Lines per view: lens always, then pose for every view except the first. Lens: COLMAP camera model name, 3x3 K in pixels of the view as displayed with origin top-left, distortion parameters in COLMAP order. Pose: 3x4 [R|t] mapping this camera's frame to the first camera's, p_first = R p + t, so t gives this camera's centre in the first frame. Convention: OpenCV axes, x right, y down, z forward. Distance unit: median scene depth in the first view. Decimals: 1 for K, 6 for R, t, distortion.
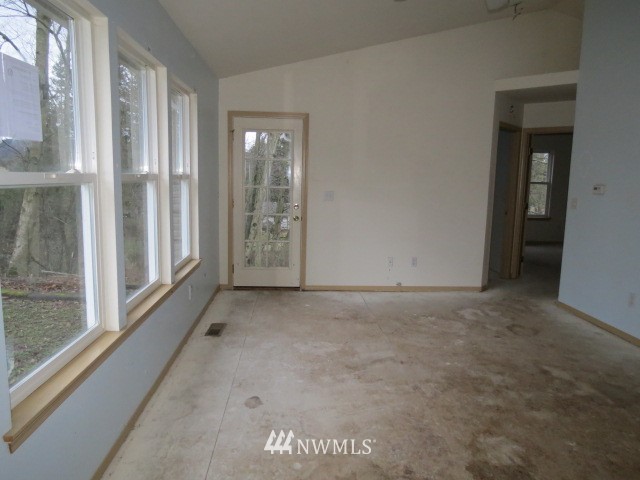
lens RADIAL K [[457.4, 0, 324.4], [0, 457.4, 238.5], [0, 0, 1]] dist [-0.012704, -0.003910]
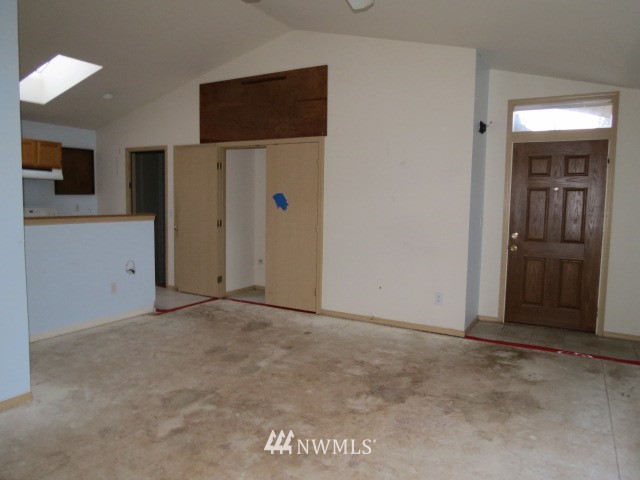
lens RADIAL K [[457.4, 0, 324.4], [0, 457.4, 238.5], [0, 0, 1]] dist [-0.012704, -0.003910]
pose [[-0.836757, -0.085582, 0.540845, -0.158285], [0.033225, 0.977956, 0.206153, -0.228920], [-0.546566, 0.190469, -0.815468, 1.713859]]
